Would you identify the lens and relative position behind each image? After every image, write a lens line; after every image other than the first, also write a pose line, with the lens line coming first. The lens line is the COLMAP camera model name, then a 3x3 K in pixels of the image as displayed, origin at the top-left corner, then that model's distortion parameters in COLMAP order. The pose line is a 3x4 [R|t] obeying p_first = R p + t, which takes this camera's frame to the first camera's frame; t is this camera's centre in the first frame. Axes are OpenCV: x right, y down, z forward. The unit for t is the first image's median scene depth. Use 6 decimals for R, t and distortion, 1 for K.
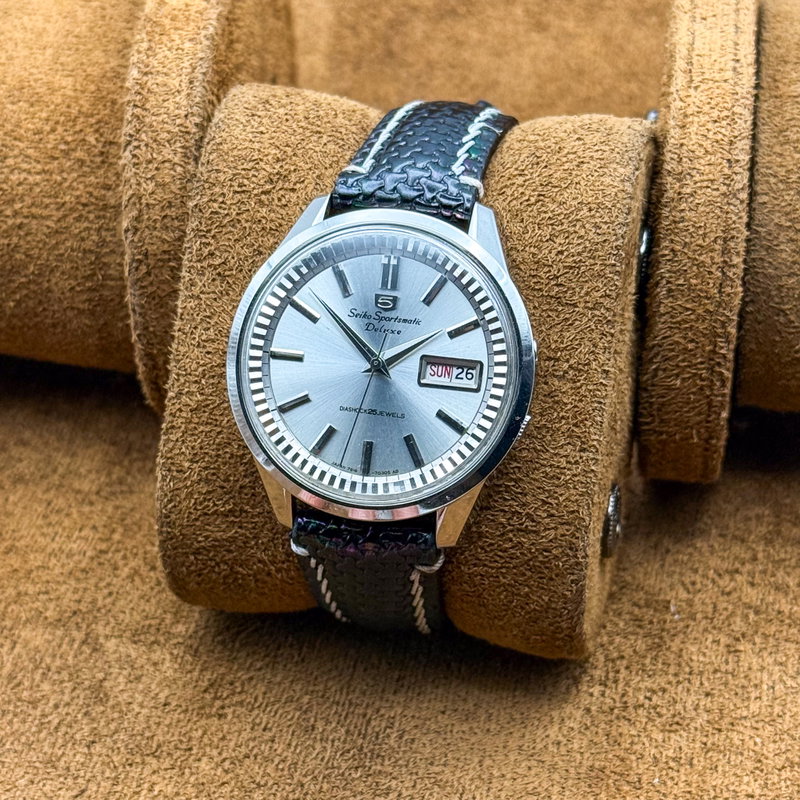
lens RADIAL K [[1927.5, 0, 400.0], [0, 1927.5, 400.0], [0, 0, 1]] dist [-0.055666, -0.122093]
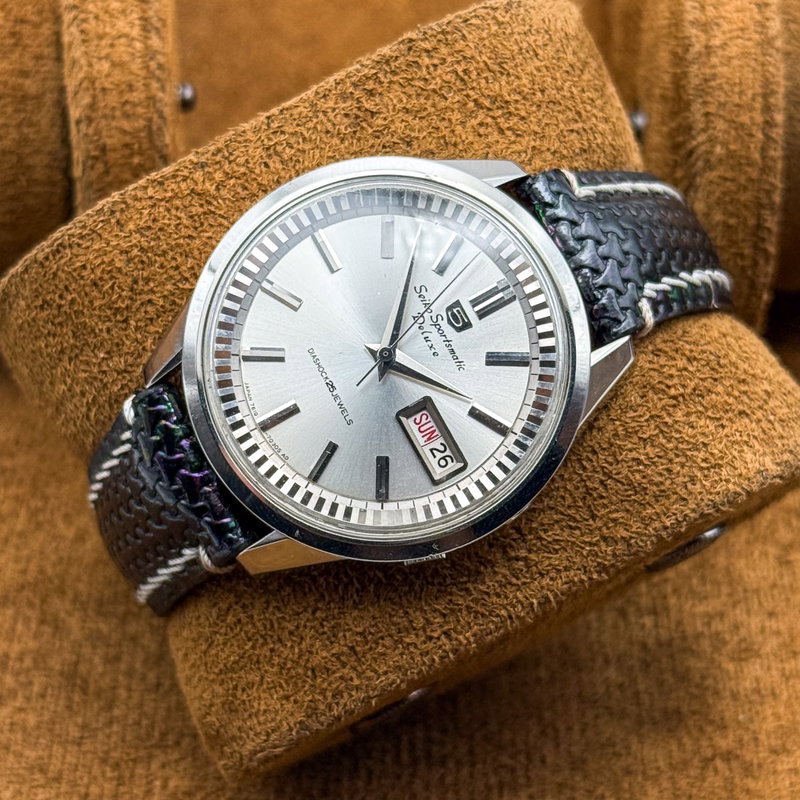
lens RADIAL K [[1929.7, 0, 399.3], [0, 1929.7, 442.1], [0, 0, 1]] dist [0.054707, 0.260696]
pose [[0.583018, 0.810263, 0.059708, -0.025081], [-0.811769, 0.583976, 0.001706, -0.004126], [-0.033485, -0.049464, 0.998214, 0.223140]]
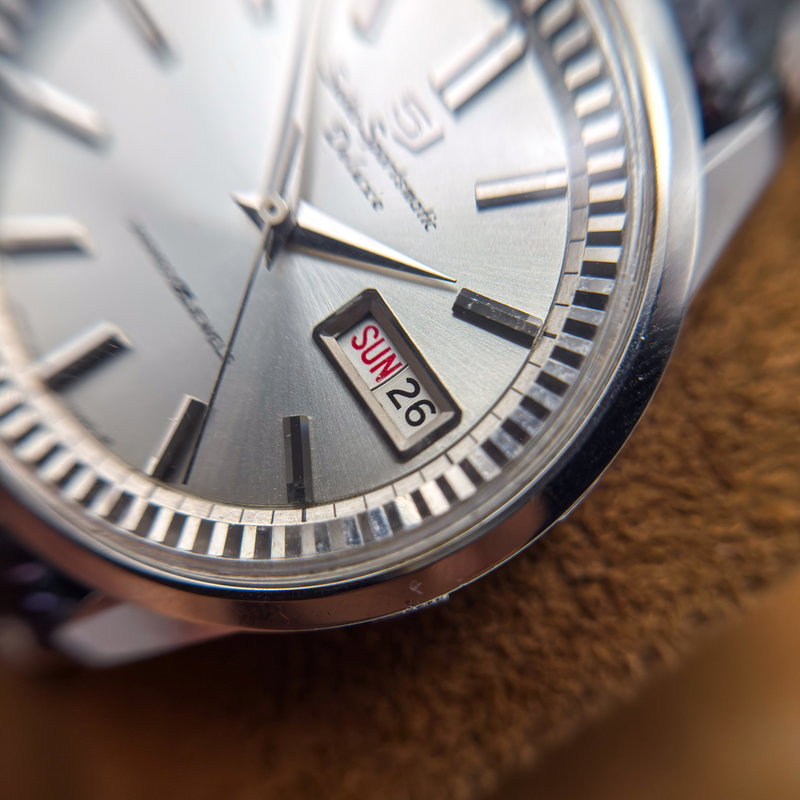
lens RADIAL K [[1030.2, 0, 401.5], [0, 1030.2, 428.5], [0, 0, 1]] dist [0.599537, -0.000614]
pose [[0.677052, 0.735935, -0.000497, 0.034256], [-0.734481, 0.675755, 0.062393, -0.020517], [0.046253, -0.041878, 0.998052, 0.748971]]
